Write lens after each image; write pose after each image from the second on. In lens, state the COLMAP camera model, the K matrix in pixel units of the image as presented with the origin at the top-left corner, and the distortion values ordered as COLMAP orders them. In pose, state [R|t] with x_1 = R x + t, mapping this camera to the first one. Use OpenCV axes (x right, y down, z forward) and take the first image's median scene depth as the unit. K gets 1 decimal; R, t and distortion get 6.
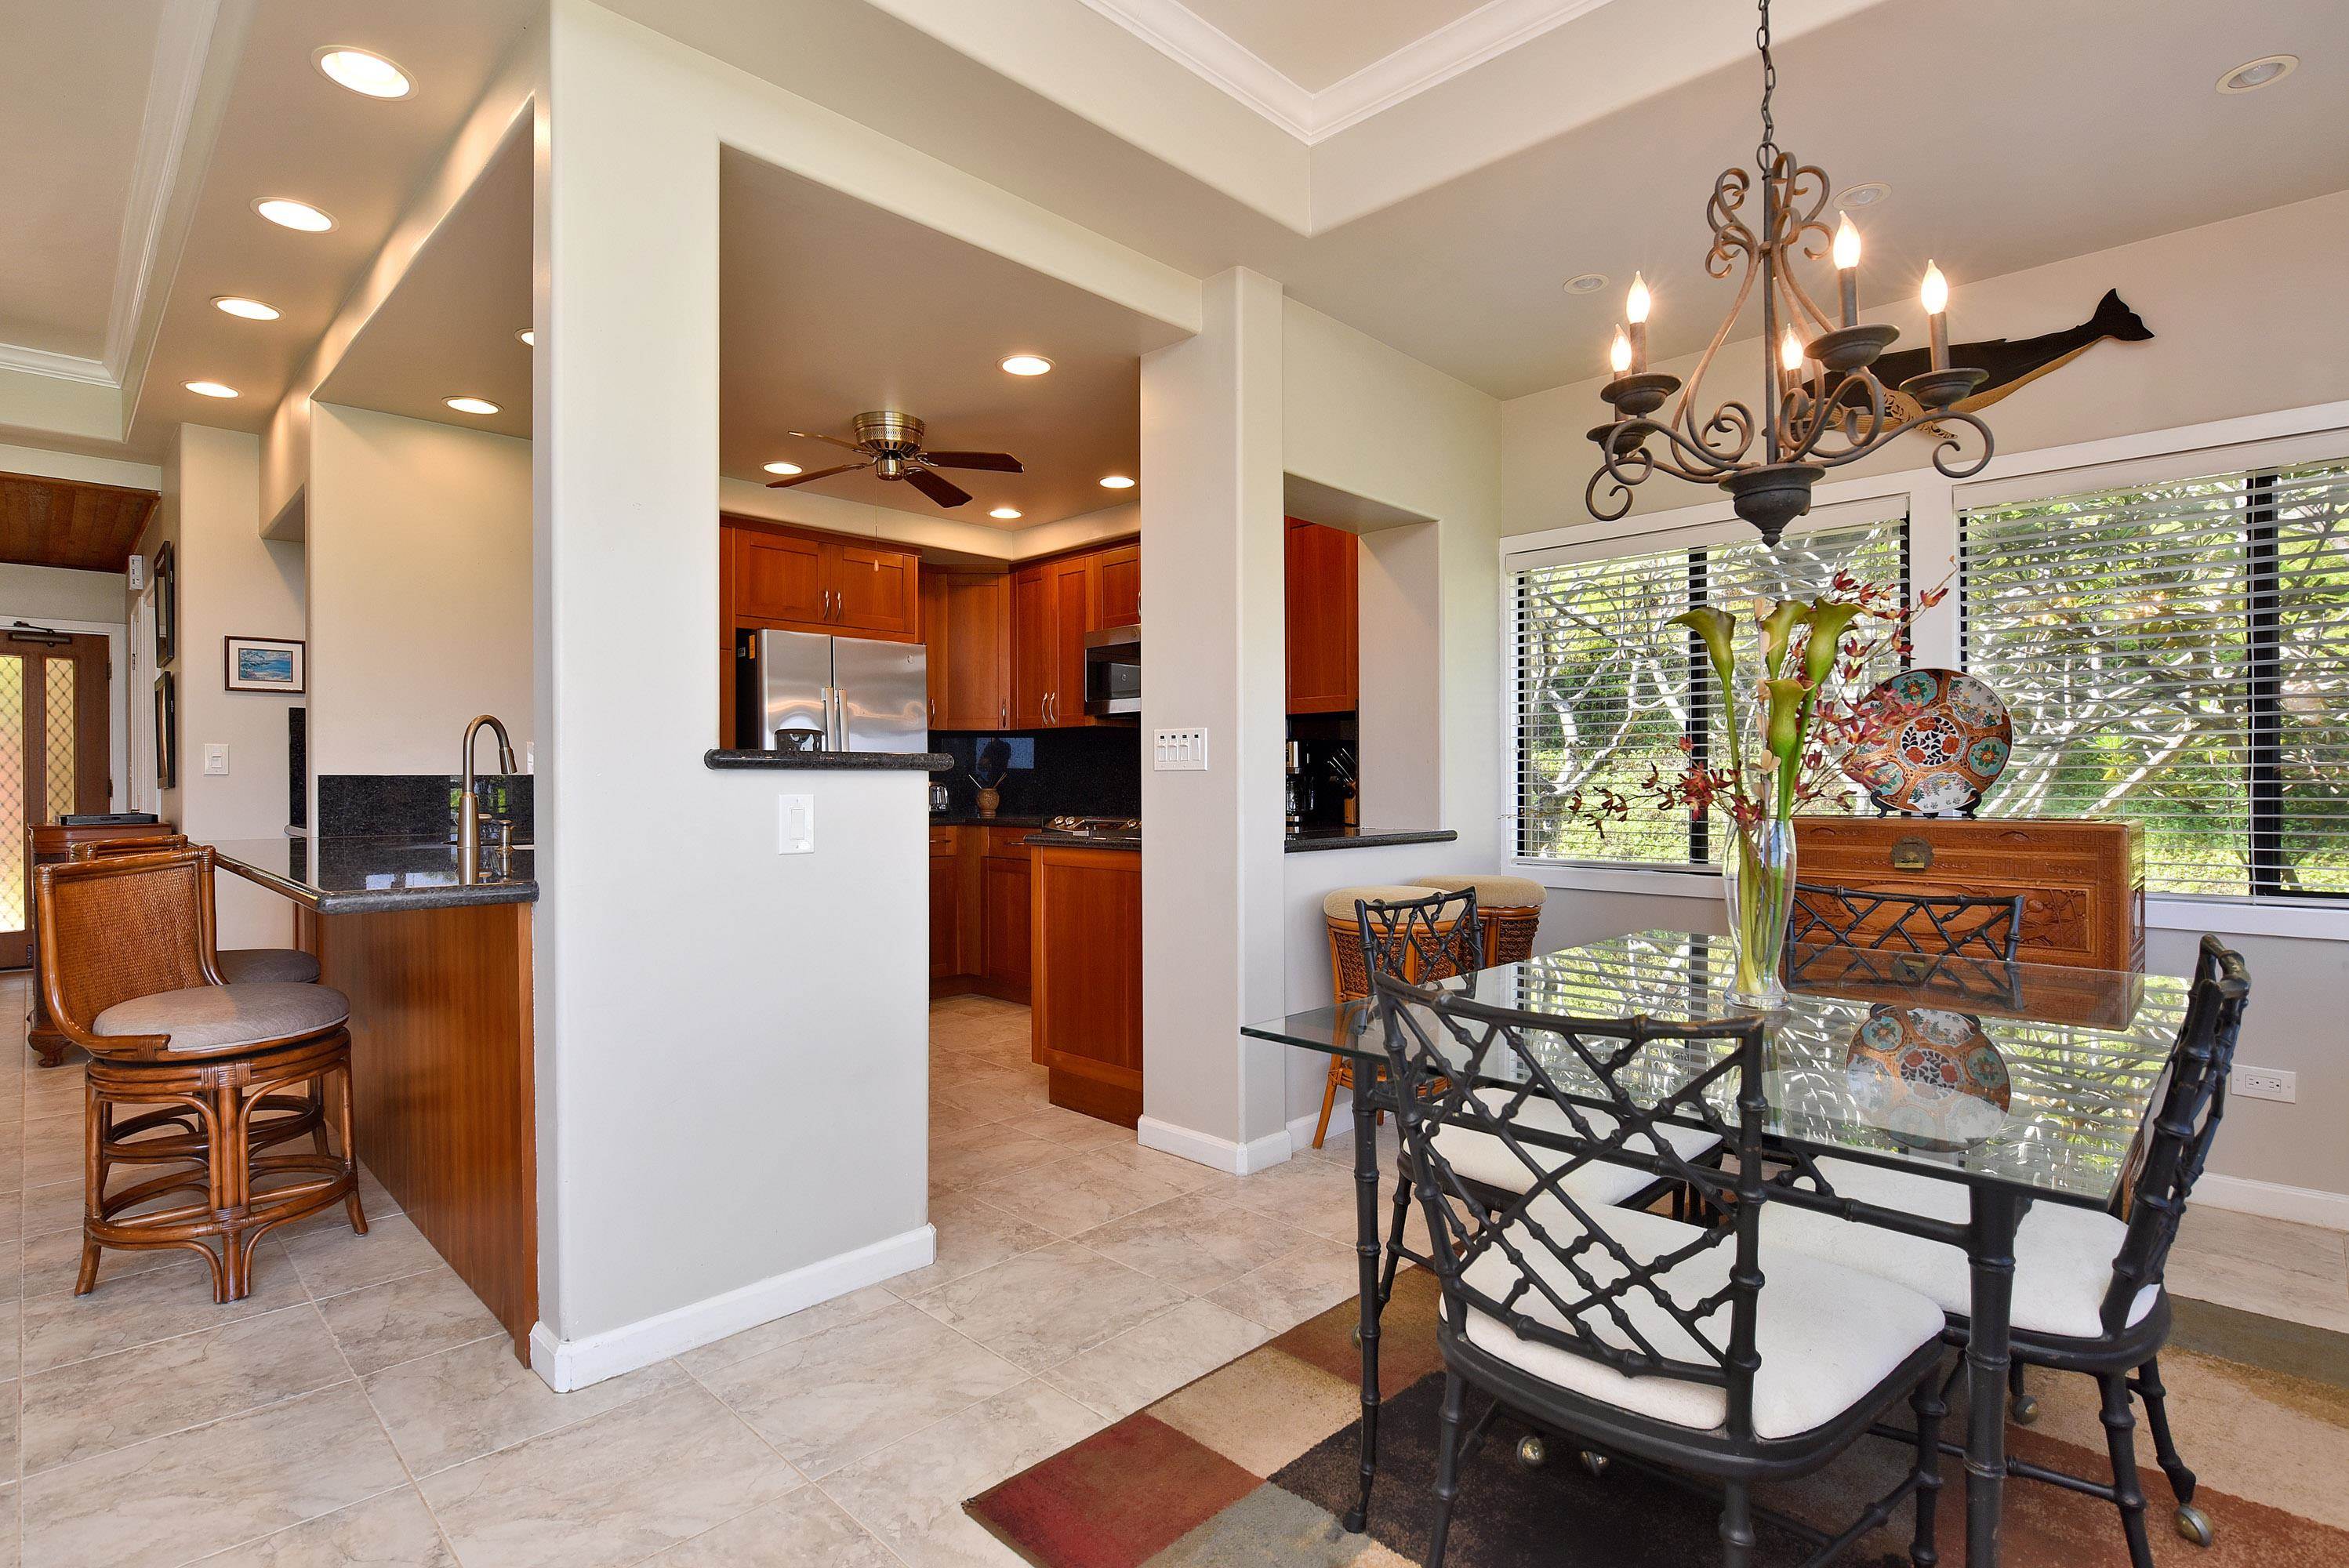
lens RADIAL K [[1156.7, 0, 1174.5], [0, 1156.7, 801.4], [0, 0, 1]] dist [-0.000194, 0.000390]
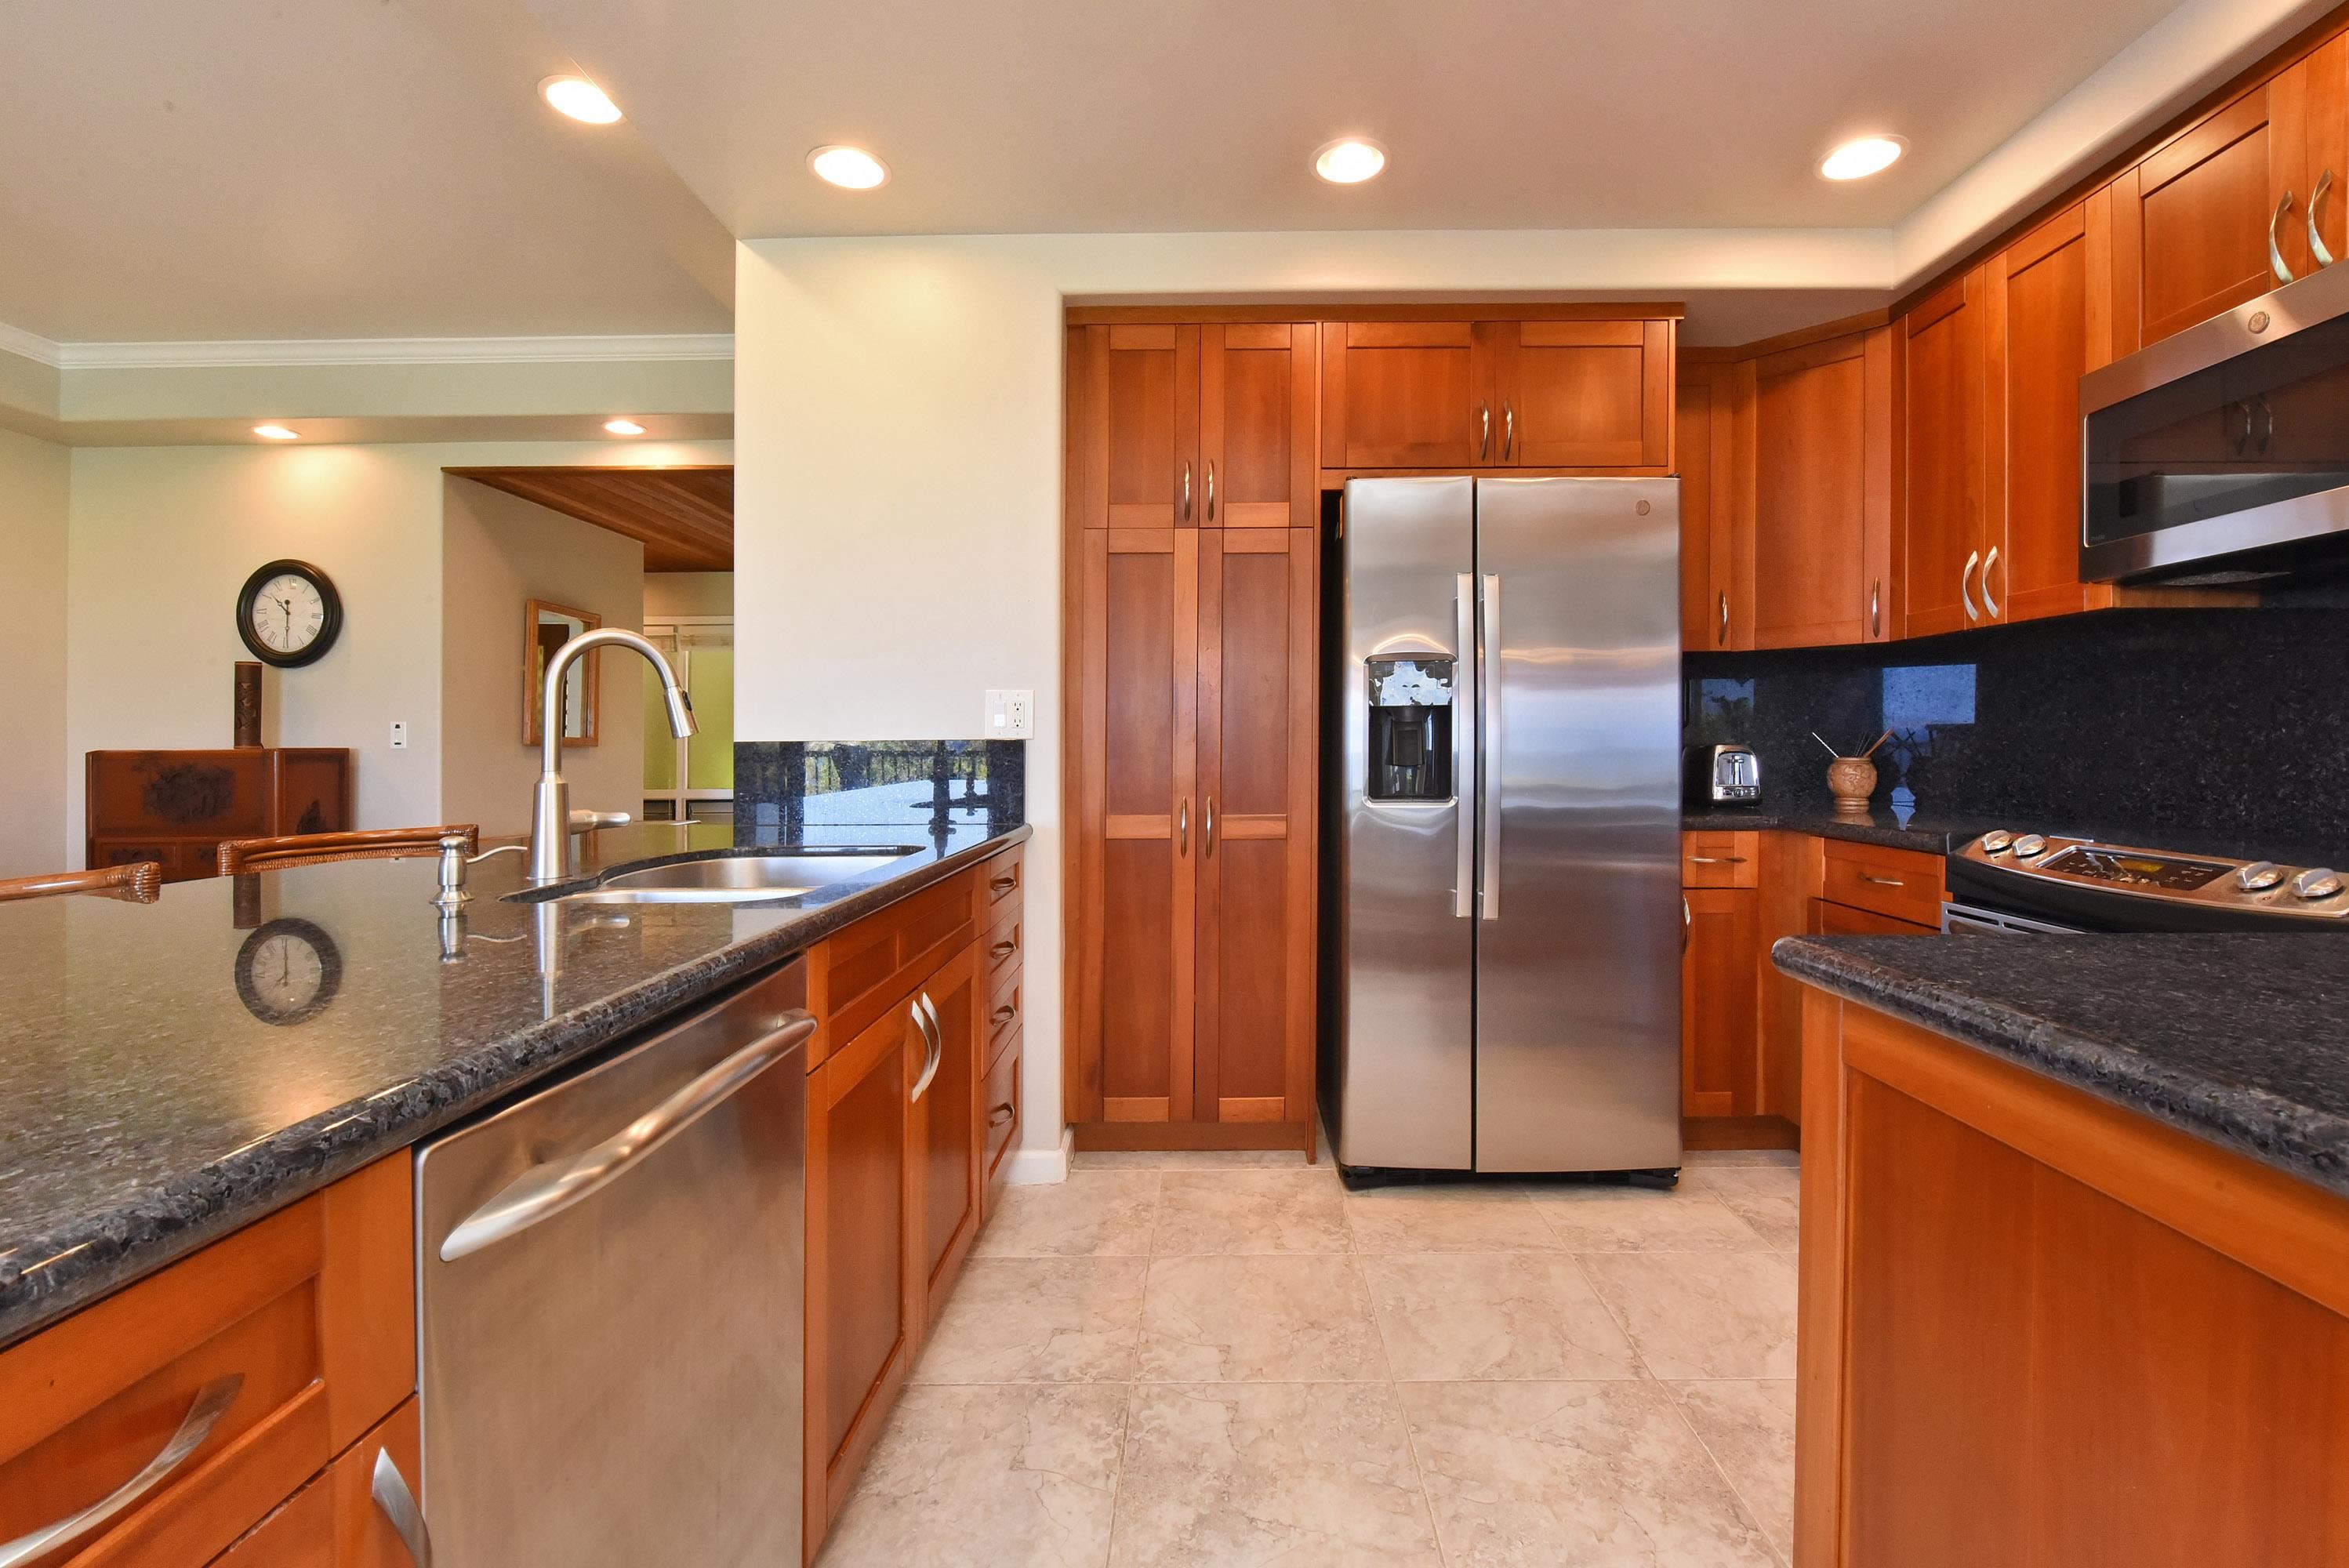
lens RADIAL K [[1037.6, 0, 1181.8], [0, 1037.6, 746.7], [0, 0, 1]] dist [-0.004858, -0.000337]
pose [[0.683397, 0.006709, -0.730016, -0.026709], [-0.011756, 0.999929, -0.001815, -0.012436], [0.729952, 0.009822, 0.683427, 0.499042]]
